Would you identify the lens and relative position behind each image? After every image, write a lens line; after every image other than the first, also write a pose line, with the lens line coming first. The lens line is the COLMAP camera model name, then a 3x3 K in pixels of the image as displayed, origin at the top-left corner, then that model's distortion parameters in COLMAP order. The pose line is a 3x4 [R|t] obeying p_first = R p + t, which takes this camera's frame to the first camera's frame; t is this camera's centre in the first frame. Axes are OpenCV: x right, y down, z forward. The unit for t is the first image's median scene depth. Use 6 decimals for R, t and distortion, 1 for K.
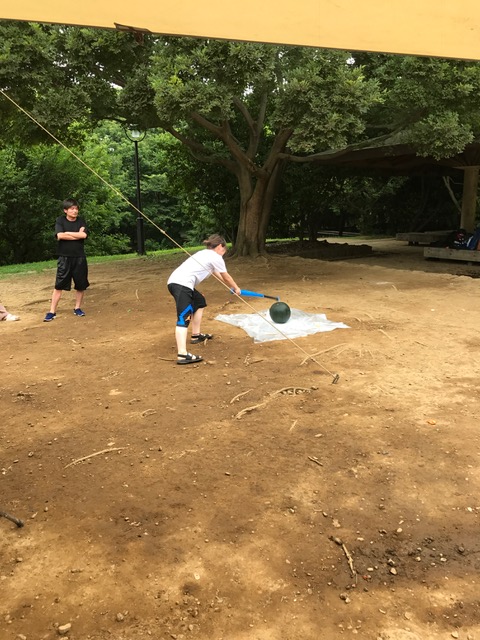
lens RADIAL K [[519.2, 0, 244.1], [0, 519.2, 320.2], [0, 0, 1]] dist [0.034670, -0.087736]
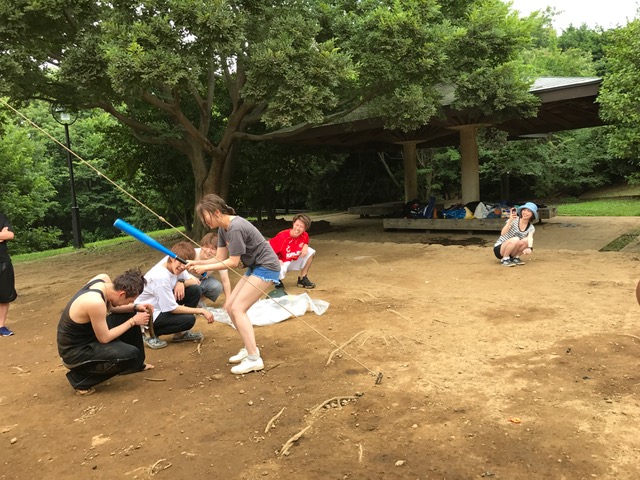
lens RADIAL K [[526.3, 0, 320.6], [0, 526.3, 235.7], [0, 0, 1]] dist [0.015986, -0.015317]
pose [[0.965508, -0.073269, 0.249851, -0.063951], [0.103051, 0.988766, -0.108269, -0.018944], [-0.239111, 0.130282, 0.962212, 0.097789]]
